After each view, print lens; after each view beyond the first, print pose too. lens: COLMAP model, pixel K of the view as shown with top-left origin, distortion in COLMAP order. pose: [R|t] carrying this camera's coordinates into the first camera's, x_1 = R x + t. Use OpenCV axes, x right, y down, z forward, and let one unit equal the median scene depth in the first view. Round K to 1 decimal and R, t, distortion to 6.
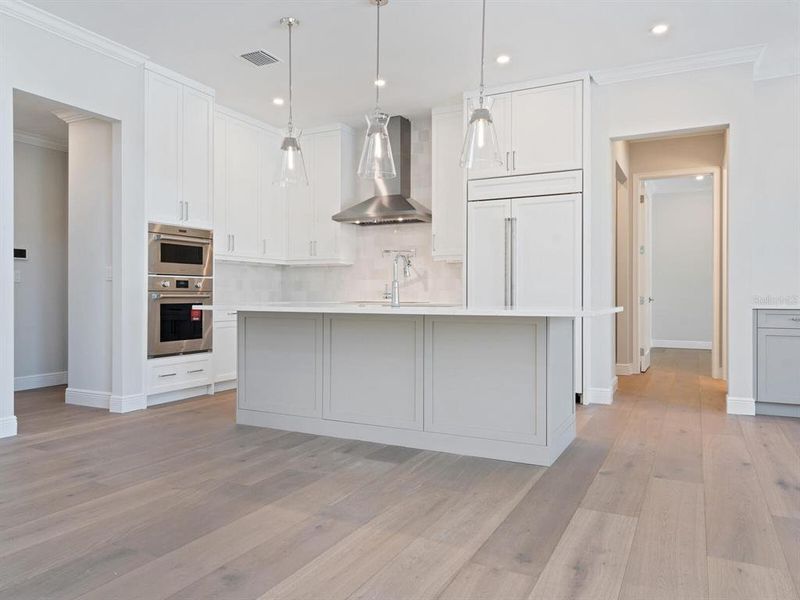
lens RADIAL K [[572.4, 0, 398.8], [0, 572.4, 296.4], [0, 0, 1]] dist [-0.001543, 0.000295]
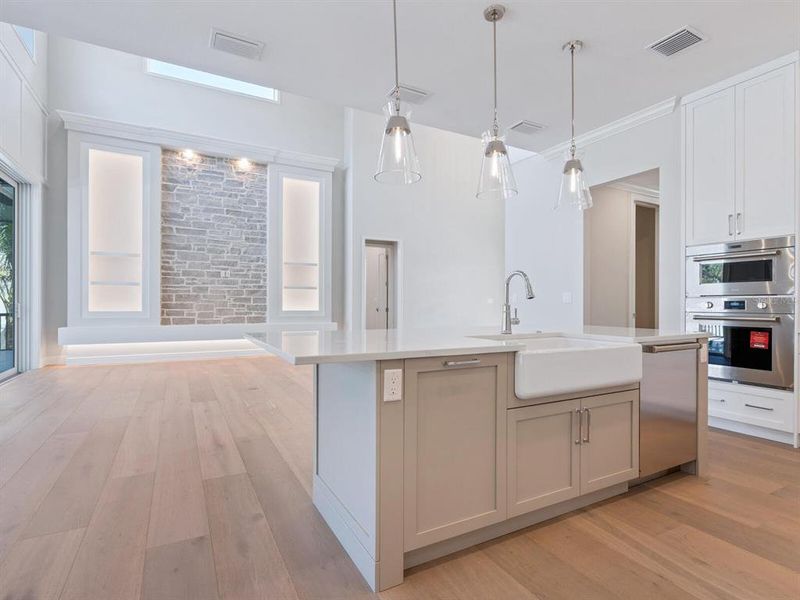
lens RADIAL K [[411.0, 0, 396.3], [0, 411.0, 302.0], [0, 0, 1]] dist [-0.002737, -0.000045]
pose [[-0.566913, -0.004184, -0.823767, 0.440066], [-0.004844, 0.999987, -0.001746, -0.021362], [0.823764, 0.003000, -0.566925, 0.880072]]
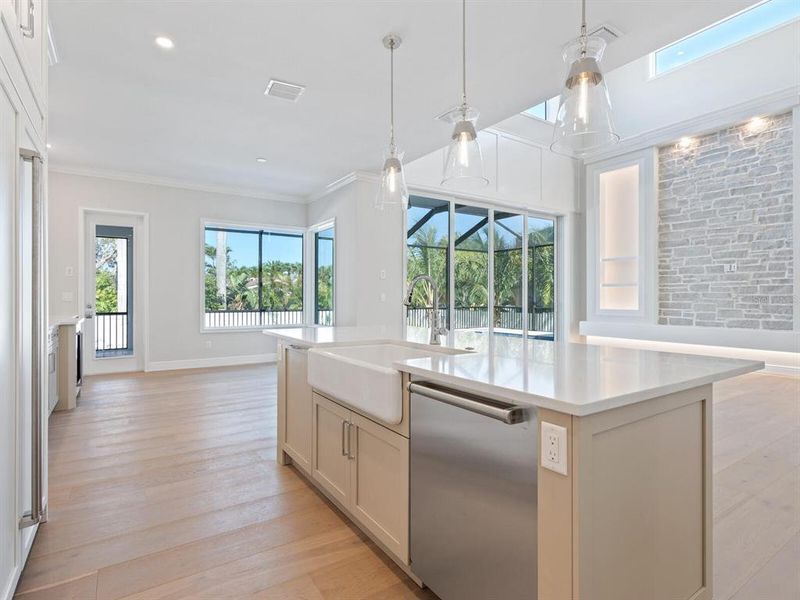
lens RADIAL K [[419.4, 0, 401.0], [0, 419.4, 297.7], [0, 0, 1]] dist [-0.001573, 0.001219]
pose [[-0.876906, -0.001665, 0.480658, -0.166839], [-0.001450, 0.999999, 0.000819, -0.031946], [-0.480659, 0.000021, -0.876908, 1.100612]]
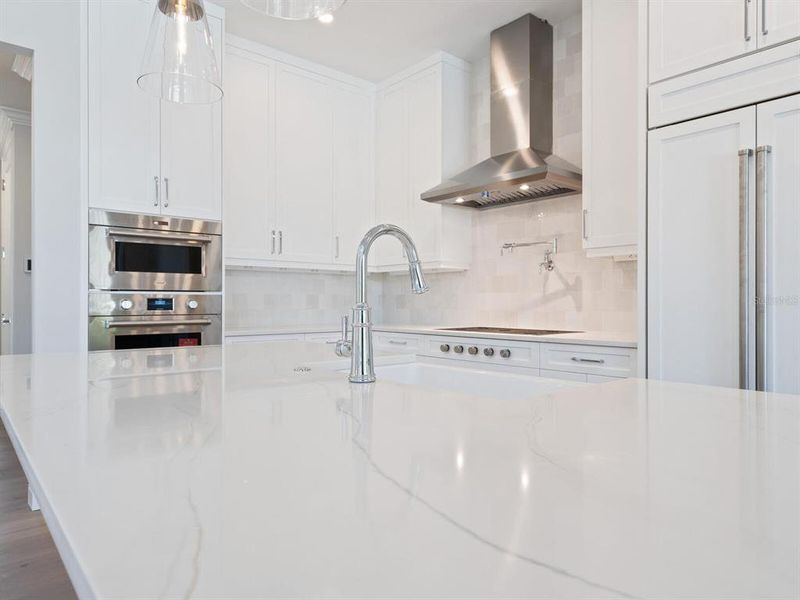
lens RADIAL K [[524.4, 0, 399.3], [0, 524.4, 300.7], [0, 0, 1]] dist [0.001184, 0.002055]
pose [[0.924031, -0.002791, -0.382307, 0.096988], [0.000261, 0.999978, -0.006669, -0.020185], [0.382317, 0.006063, 0.924011, 0.523722]]
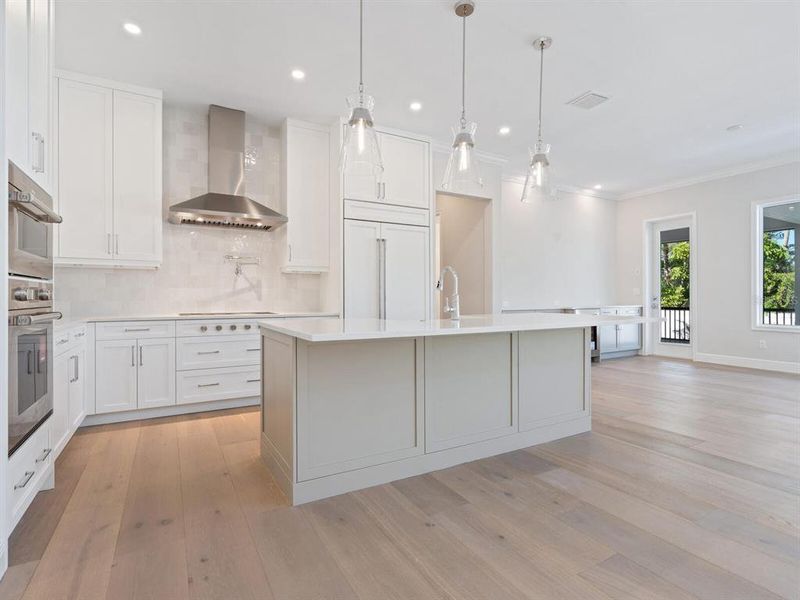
lens RADIAL K [[411.0, 0, 396.3], [0, 411.0, 302.0], [0, 0, 1]] dist [-0.002737, -0.000045]
pose [[0.547445, -0.011883, 0.836757, -0.484035], [0.004620, 0.999927, 0.011177, -0.016563], [-0.836829, -0.002253, 0.547460, 0.499728]]
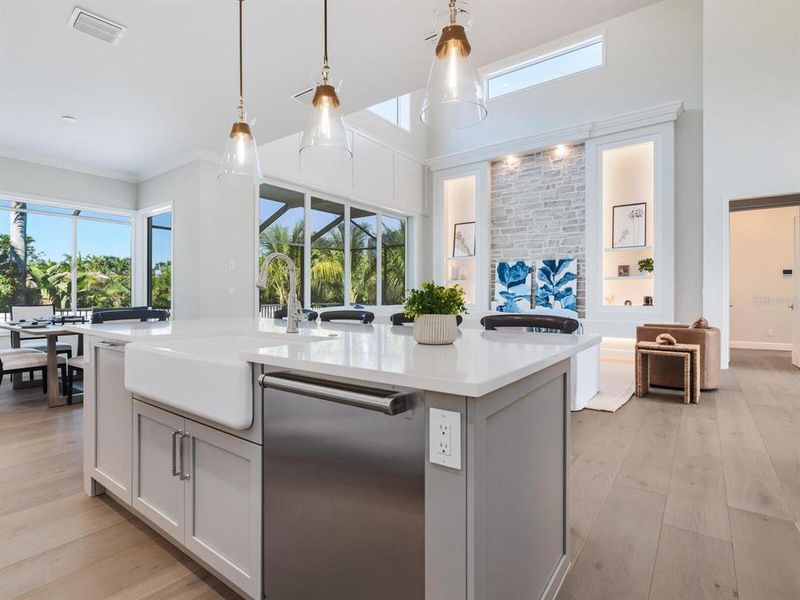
lens RADIAL K [[406.4, 0, 398.1], [0, 406.4, 298.3], [0, 0, 1]] dist [-0.003676, -0.000200]
pose [[-0.987423, -0.001646, 0.158091, -0.143433], [-0.000972, 0.999990, 0.004339, -0.017702], [-0.158097, 0.004131, -0.987415, 1.055503]]
